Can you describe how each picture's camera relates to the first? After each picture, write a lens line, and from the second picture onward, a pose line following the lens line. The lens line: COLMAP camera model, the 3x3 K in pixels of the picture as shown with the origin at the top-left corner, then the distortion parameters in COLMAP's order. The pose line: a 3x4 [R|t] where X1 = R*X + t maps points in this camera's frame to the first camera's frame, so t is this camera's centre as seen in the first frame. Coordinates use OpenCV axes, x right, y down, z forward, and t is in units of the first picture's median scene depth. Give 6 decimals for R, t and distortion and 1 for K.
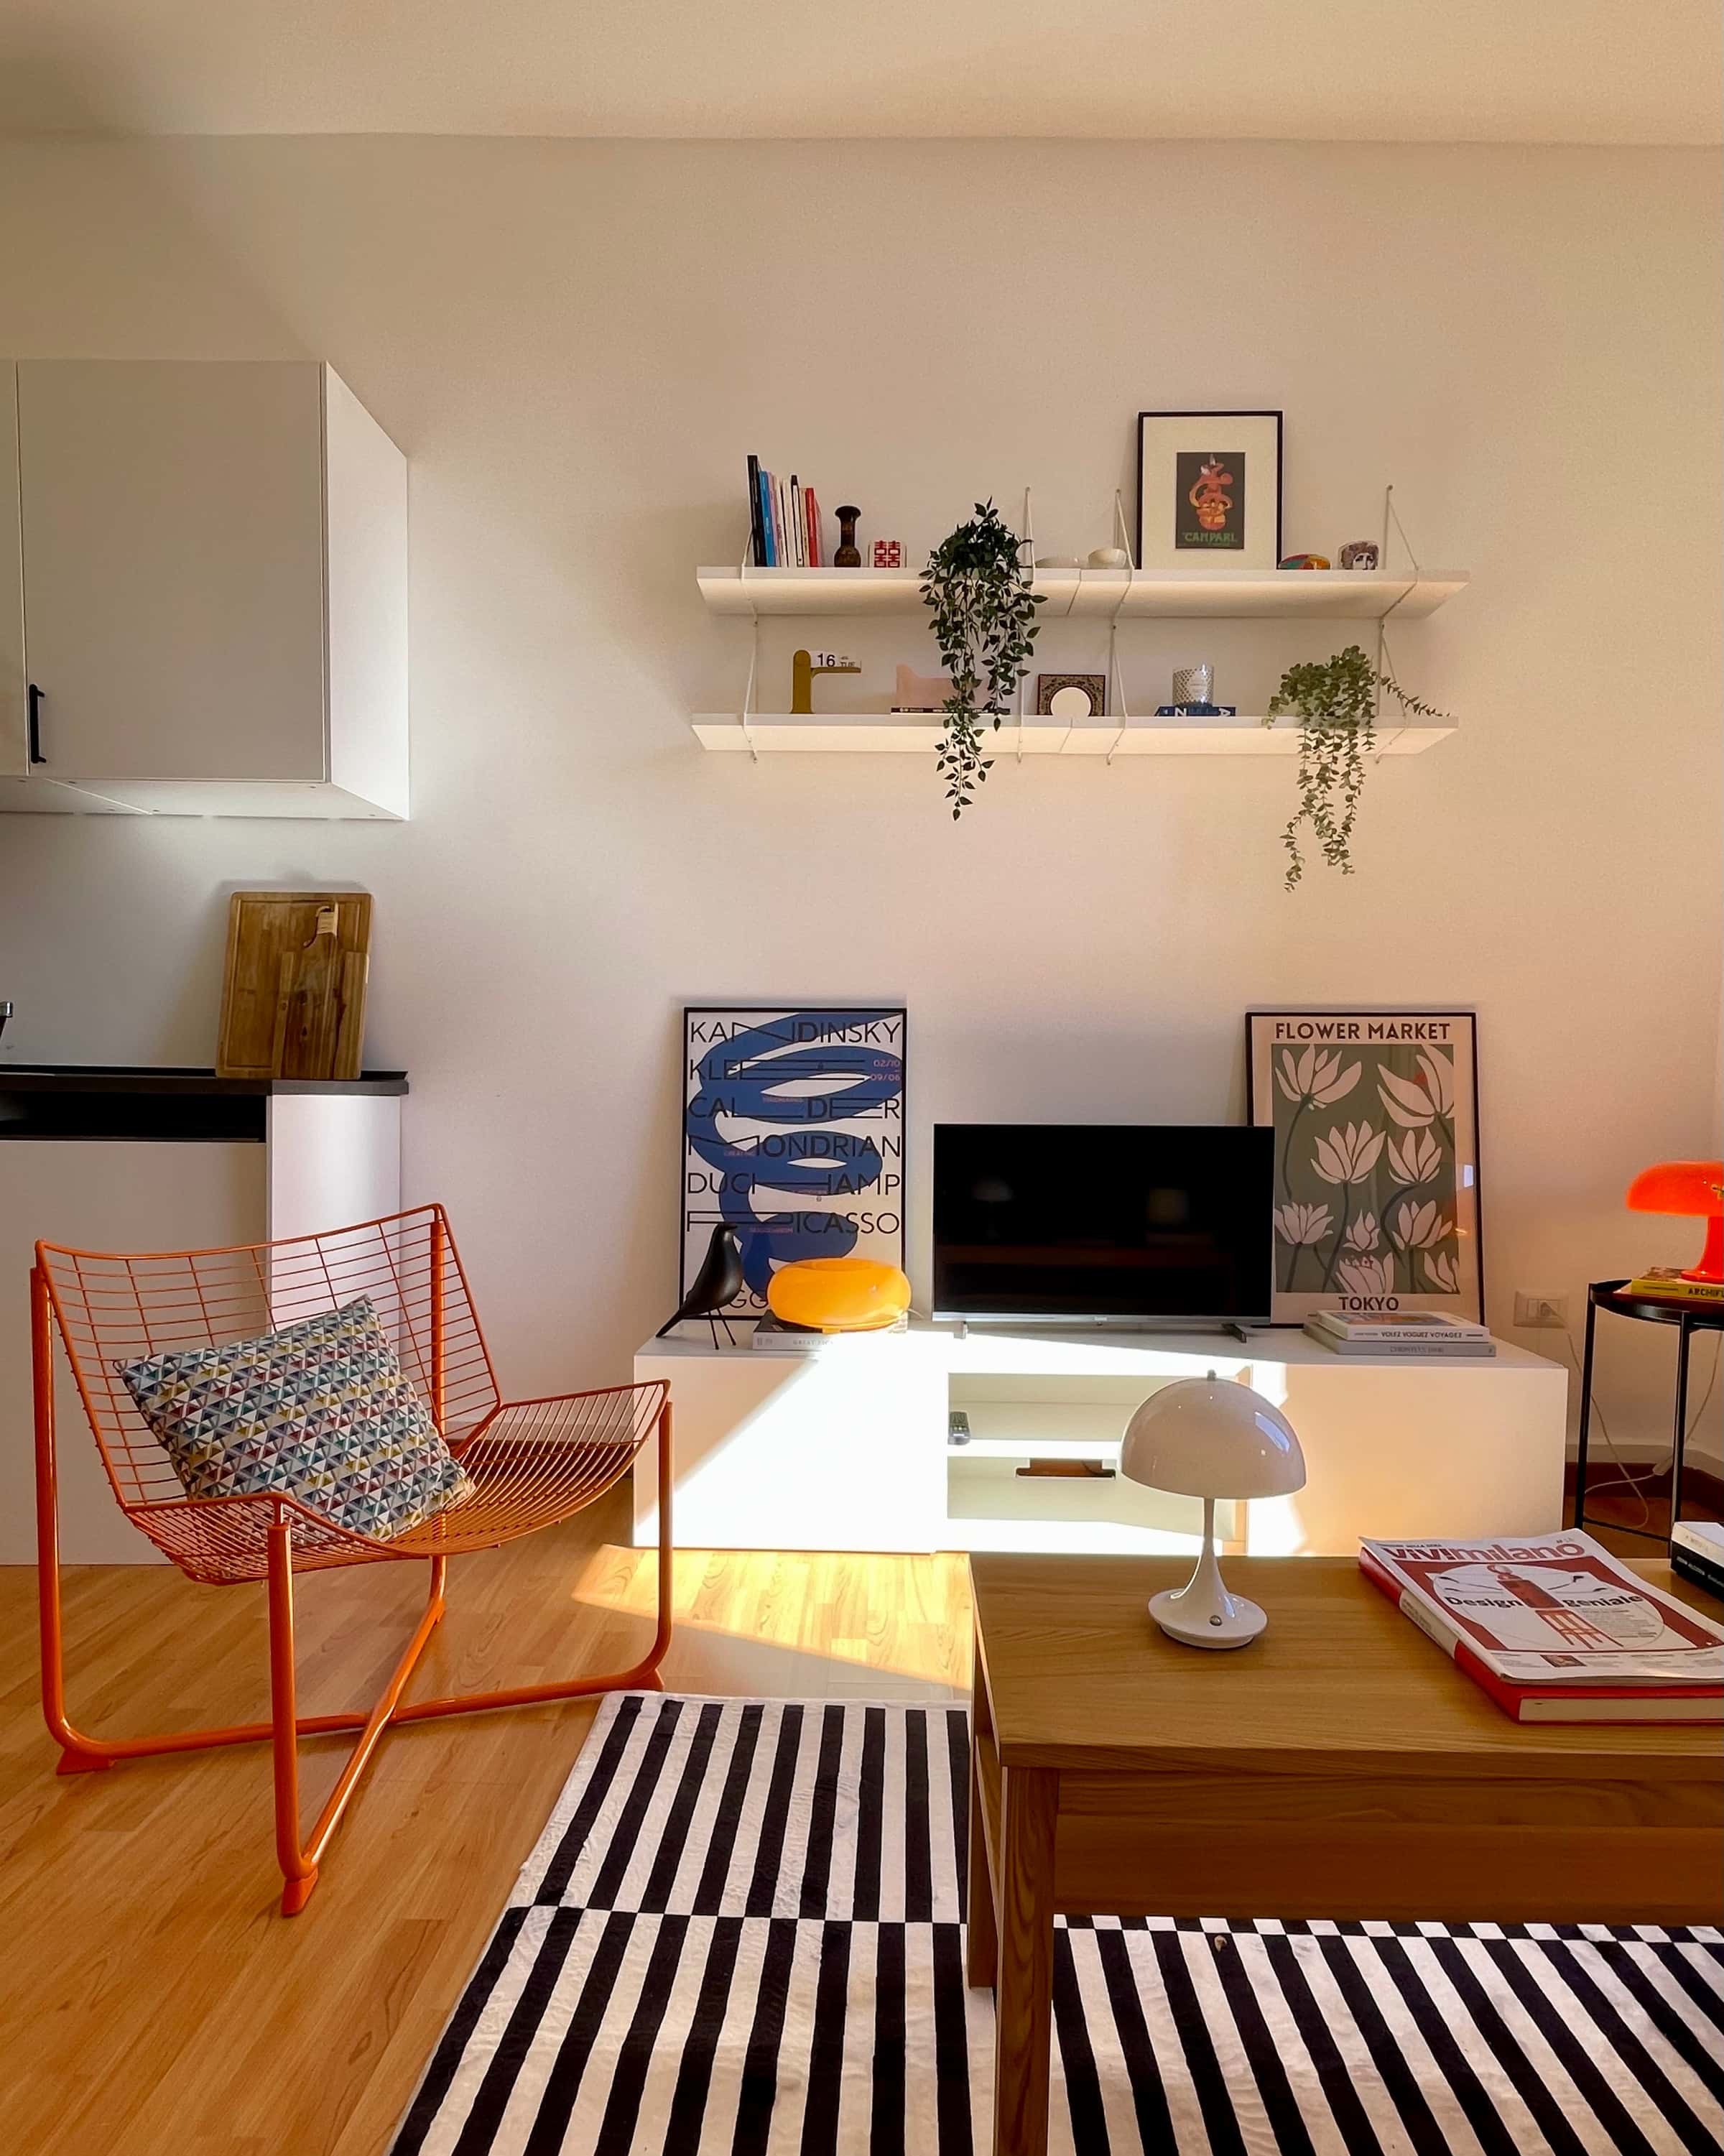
lens RADIAL K [[1223.1, 0, 877.4], [0, 1223.1, 1158.9], [0, 0, 1]] dist [-0.004811, -0.001480]
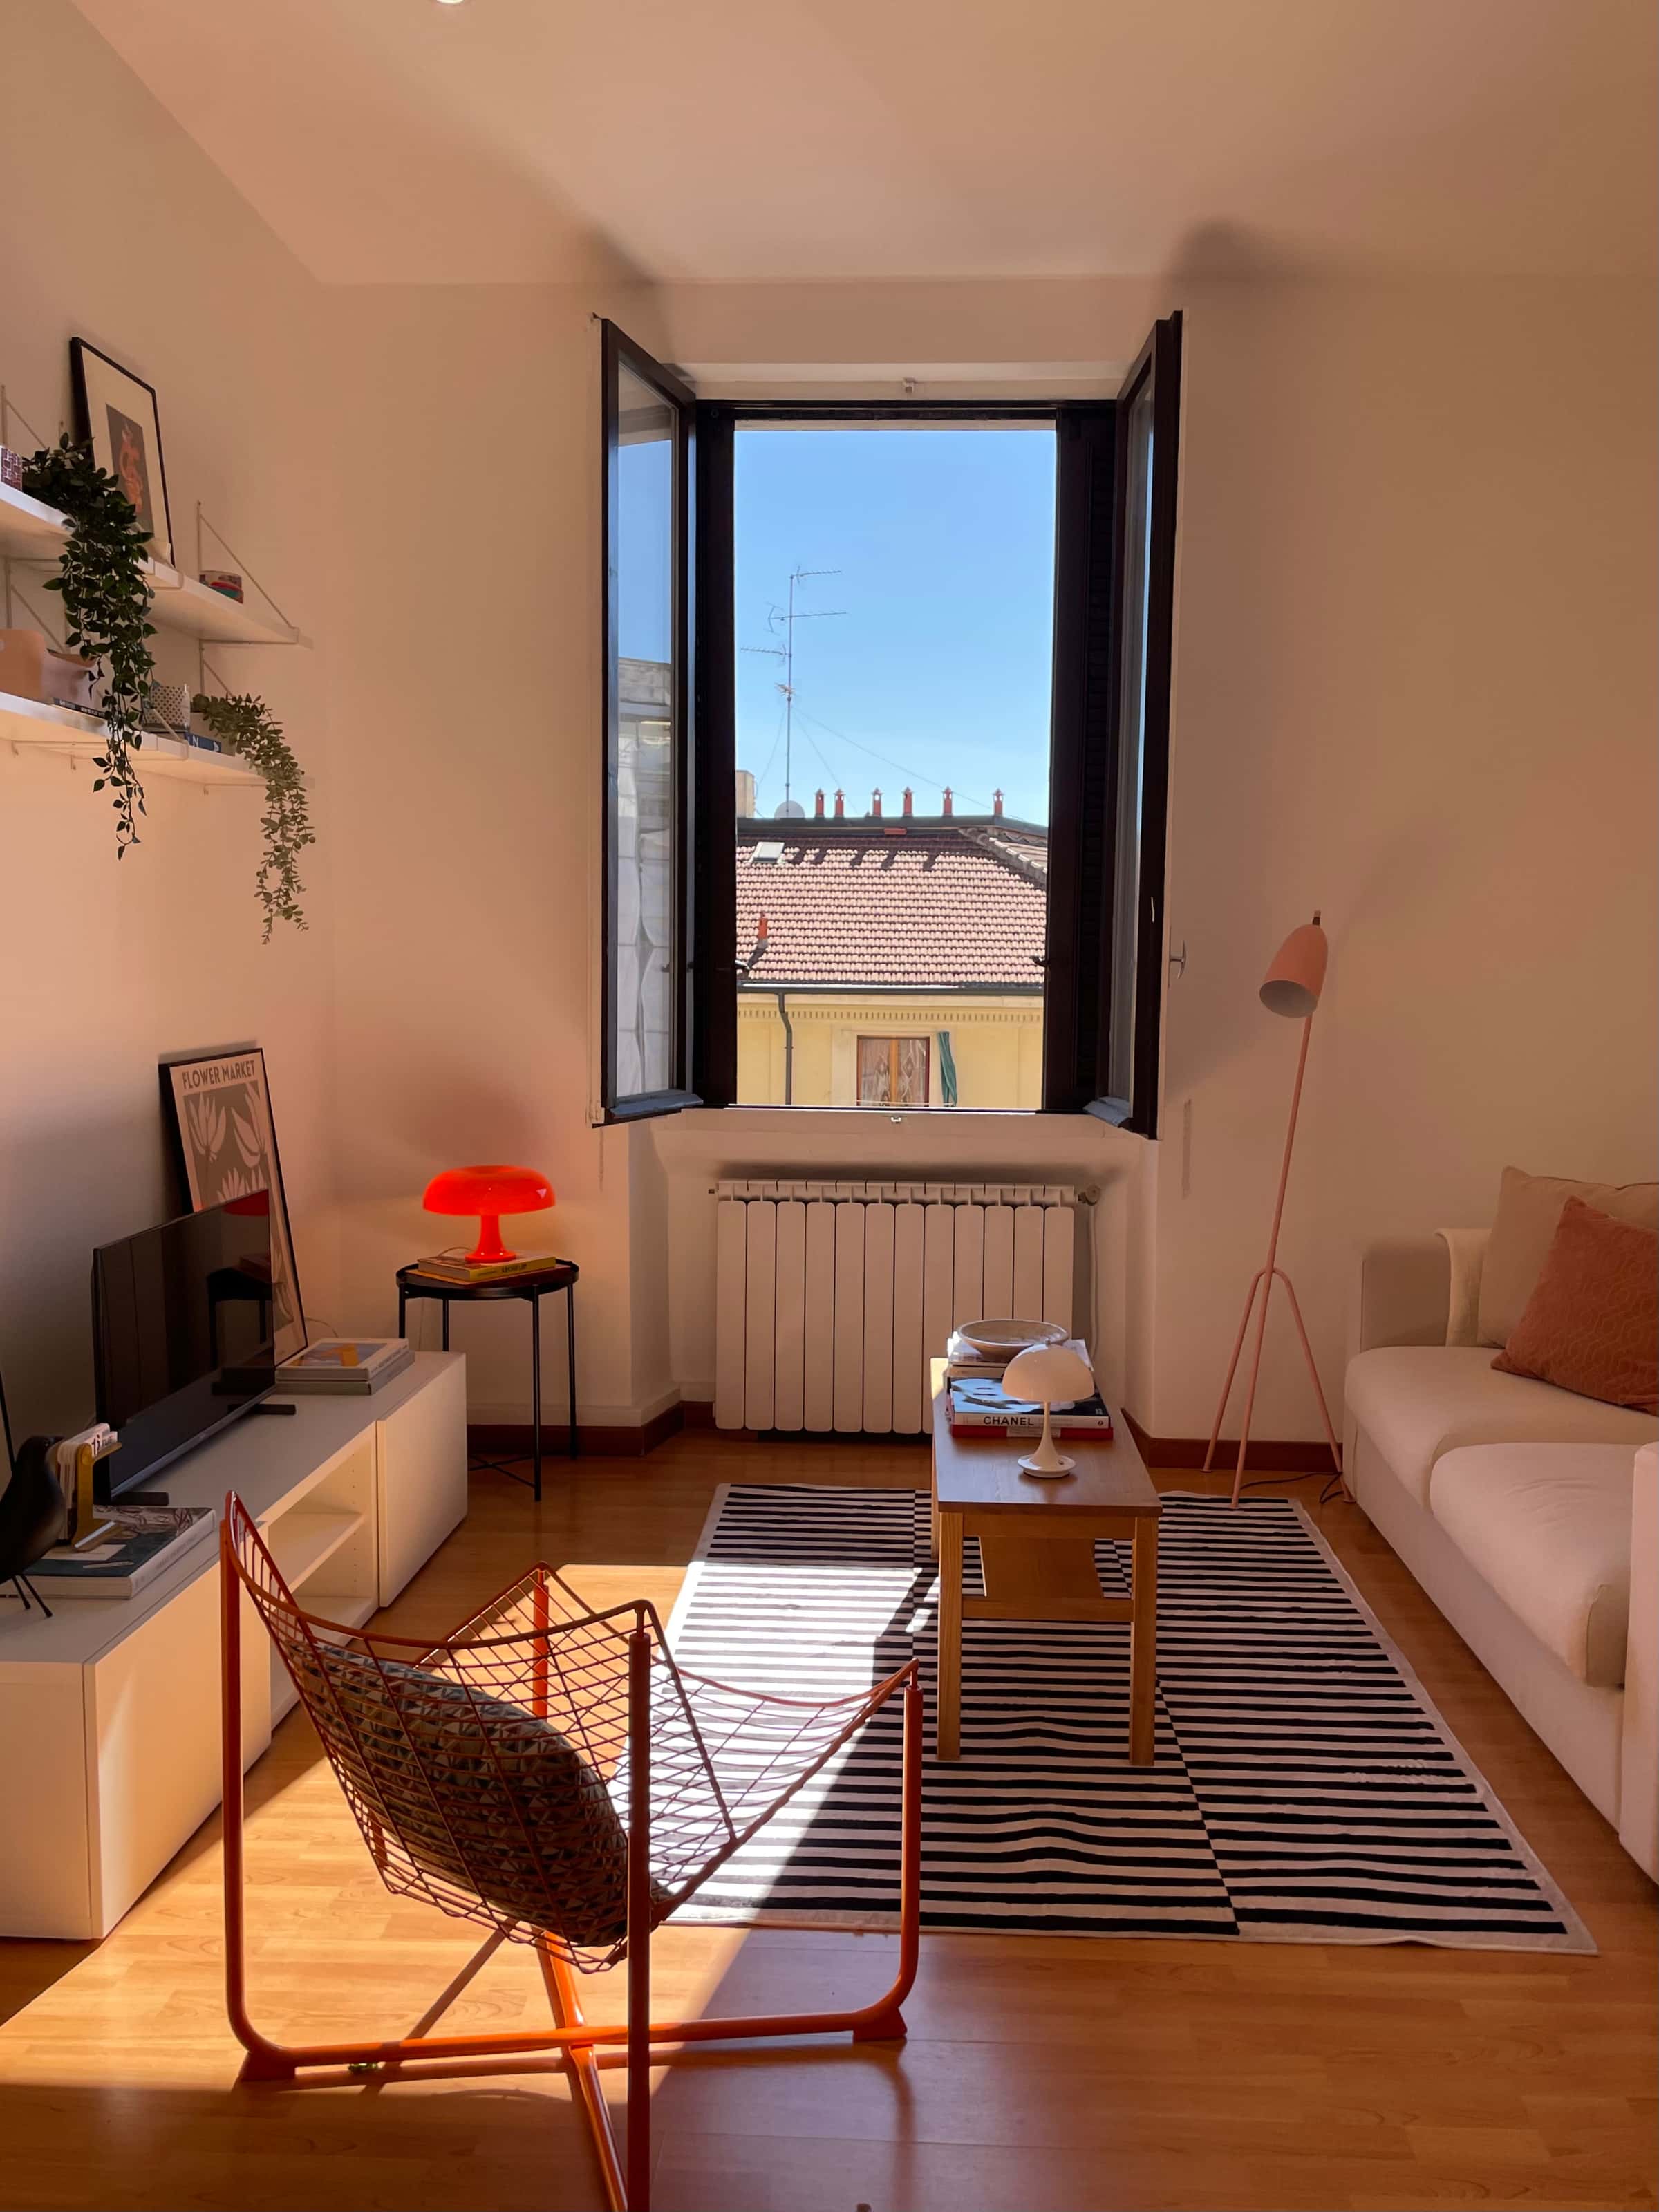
lens RADIAL K [[1789.5, 0, 863.8], [0, 1789.5, 1119.6], [0, 0, 1]] dist [0.111006, -0.135038]
pose [[0.018716, -0.105715, 0.994220, -1.007628], [0.051462, 0.993178, 0.104635, -0.191959], [-0.998500, 0.049207, 0.024028, 0.465023]]
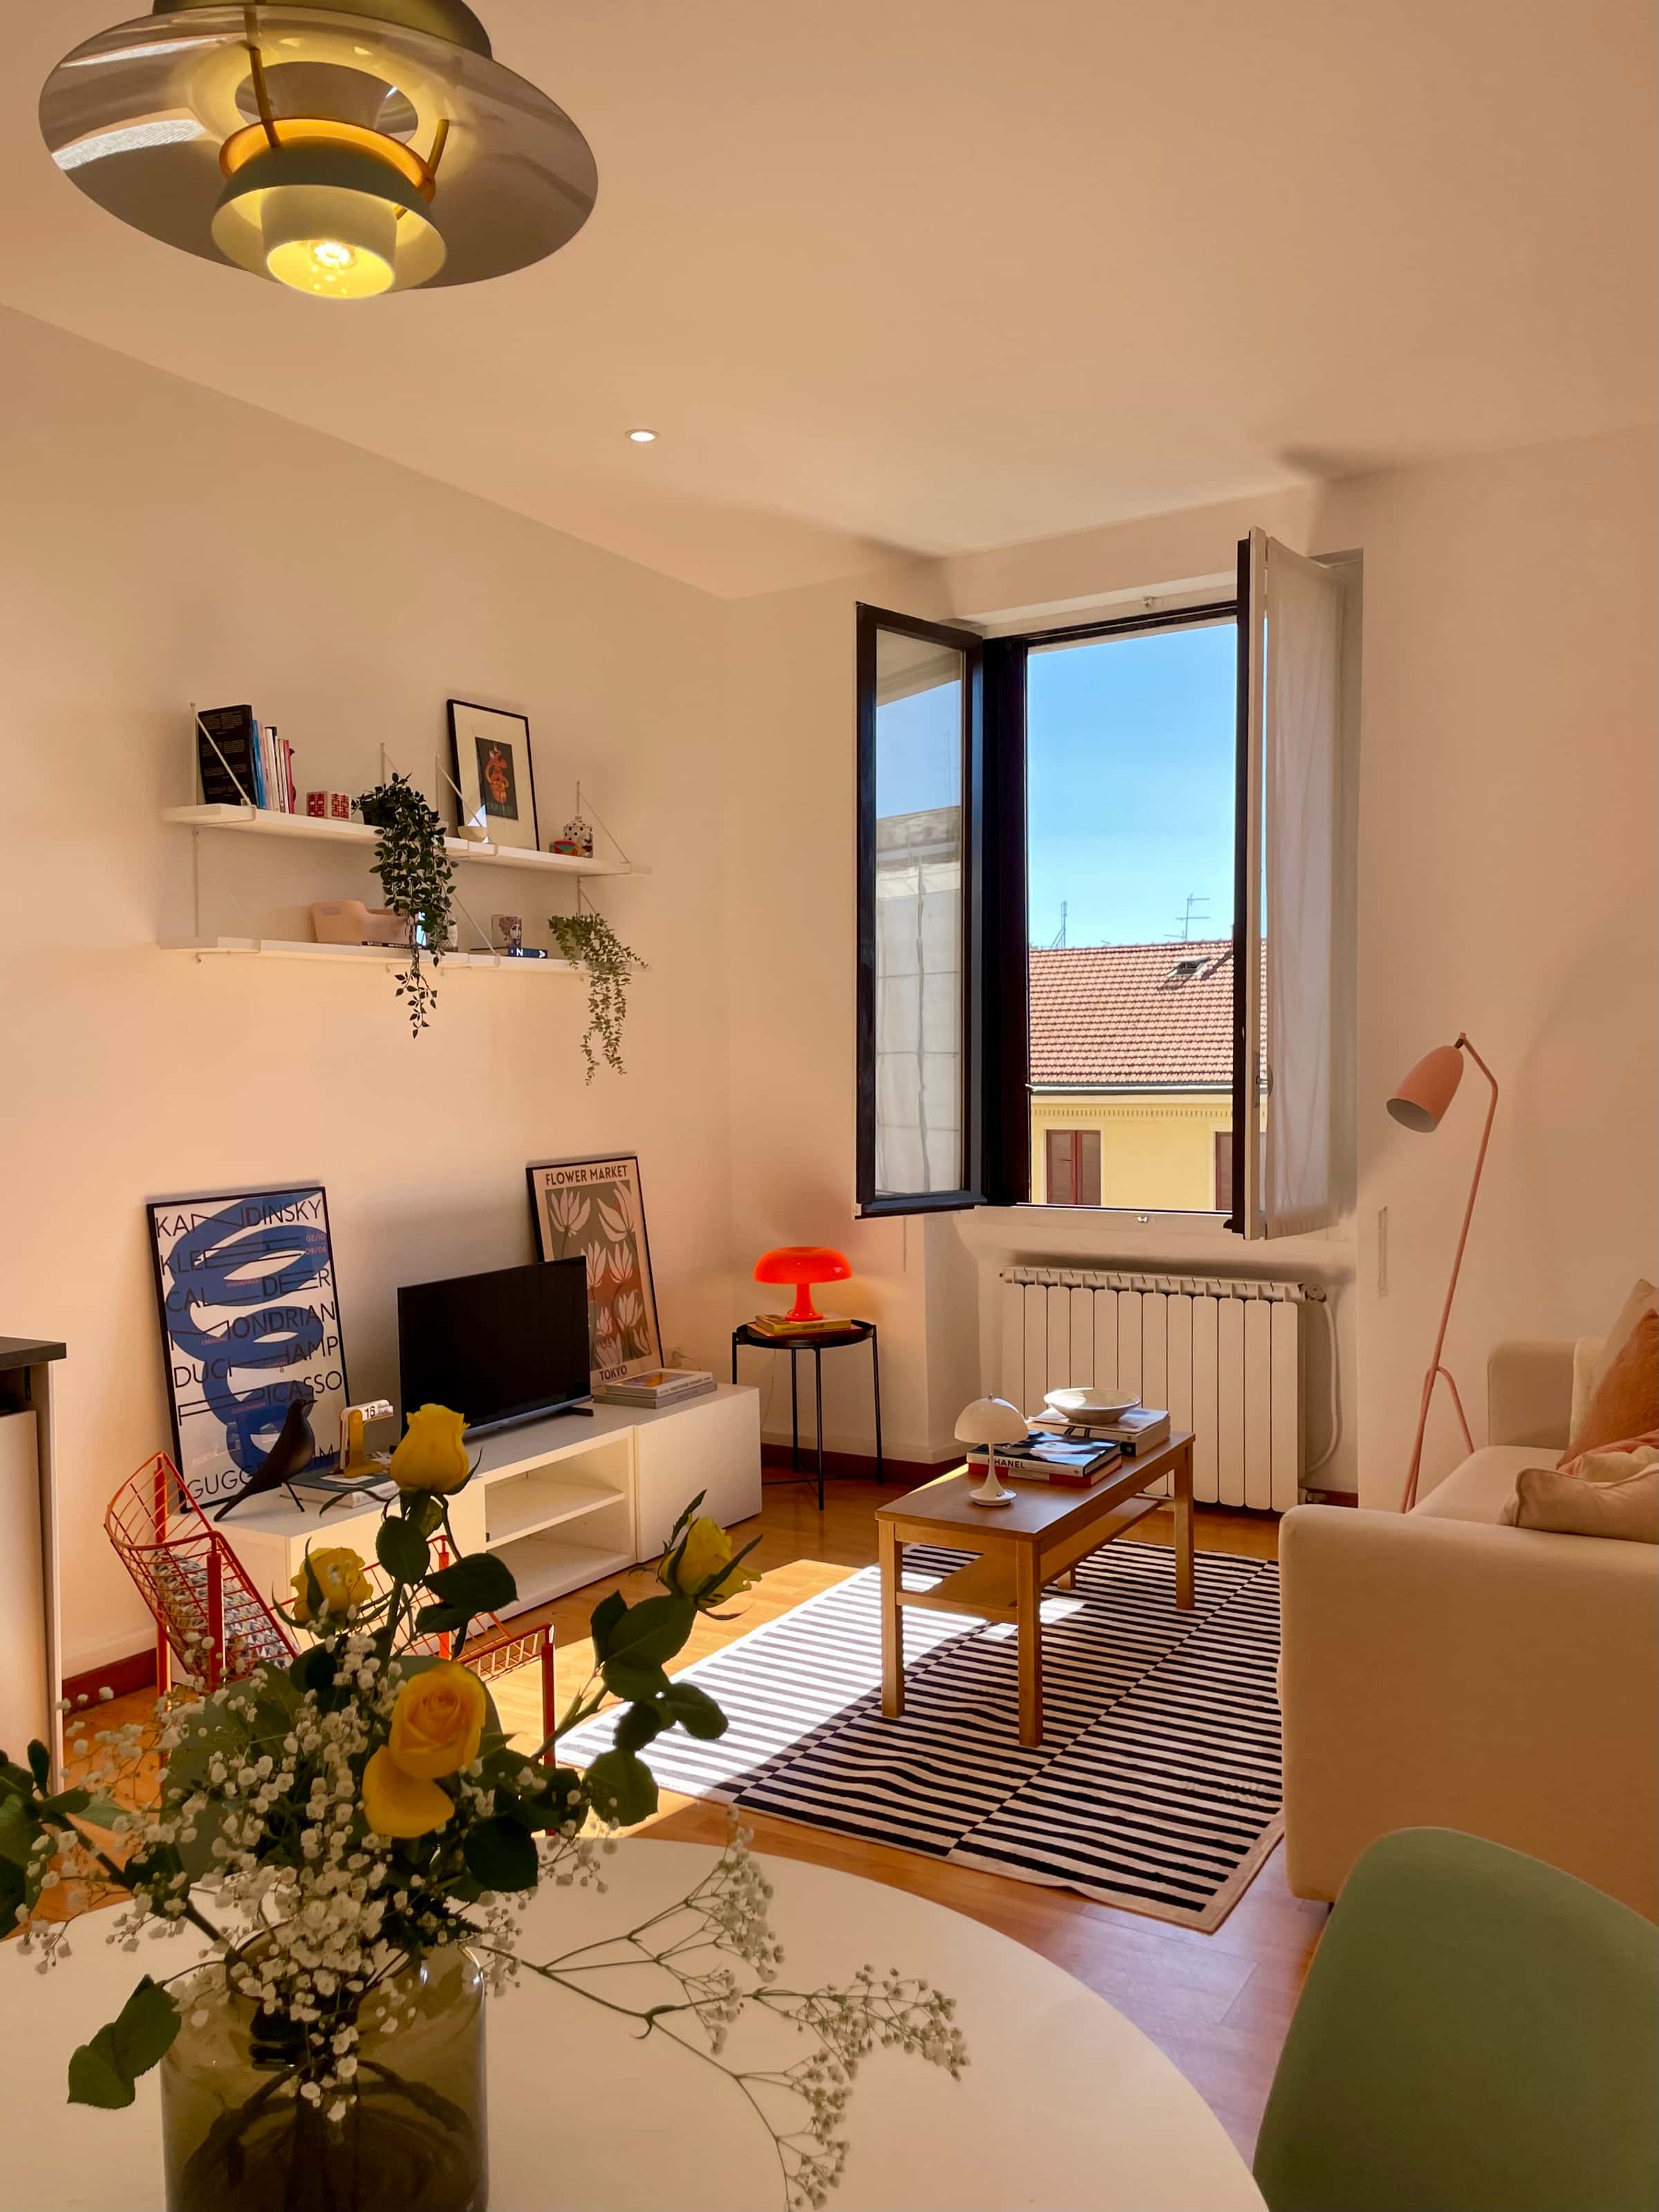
lens RADIAL K [[1690.1, 0, 827.7], [0, 1690.1, 1131.6], [0, 0, 1]] dist [0.125289, -0.235540]
pose [[0.500806, -0.056542, 0.863711, -1.101225], [0.074104, 0.997001, 0.022300, -0.175594], [-0.862382, 0.052836, 0.503494, -0.187015]]
